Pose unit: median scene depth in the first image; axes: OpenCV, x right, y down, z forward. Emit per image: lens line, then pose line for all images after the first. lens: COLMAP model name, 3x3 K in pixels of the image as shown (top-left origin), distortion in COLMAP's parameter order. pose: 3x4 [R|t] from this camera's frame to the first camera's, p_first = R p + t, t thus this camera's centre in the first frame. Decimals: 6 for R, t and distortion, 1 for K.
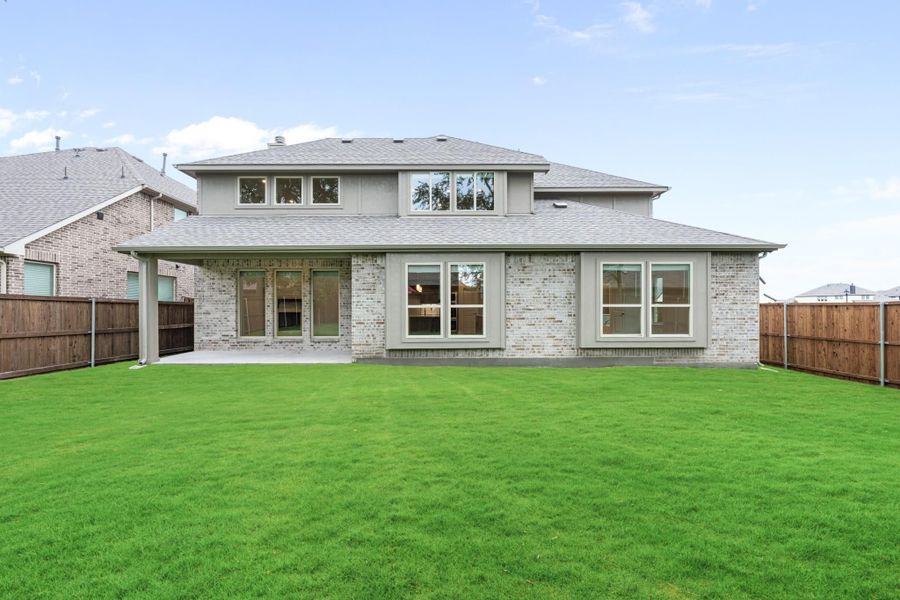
lens RADIAL K [[418.6, 0, 450.0], [0, 418.6, 300.0], [0, 0, 1]] dist [-0.000670, 0.000165]
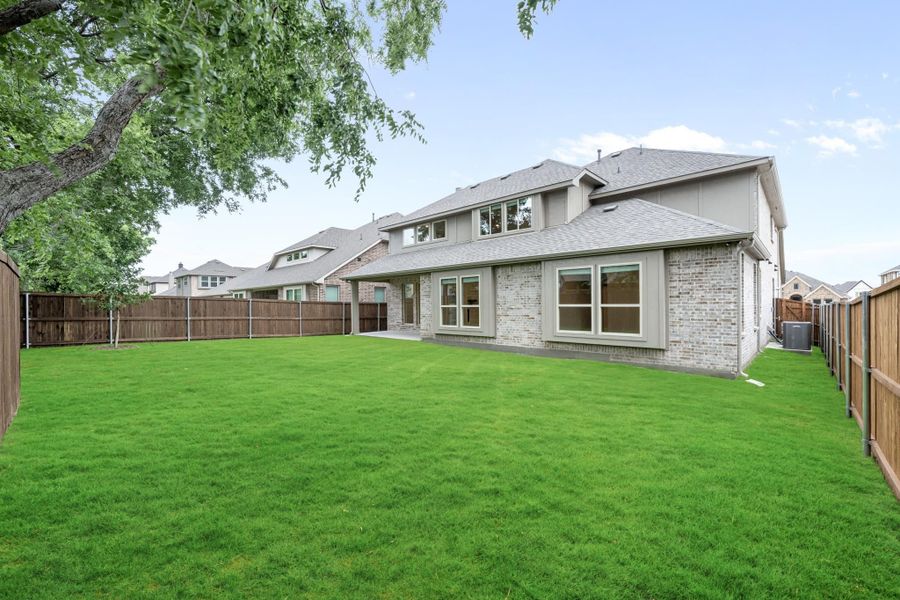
lens RADIAL K [[418.6, 0, 450.0], [0, 418.6, 300.0], [0, 0, 1]] dist [-0.000670, 0.000165]
pose [[0.674787, -0.010176, -0.737942, 1.005383], [0.013755, 0.999905, -0.001211, -0.004607], [0.737884, -0.009333, 0.674863, -0.009488]]
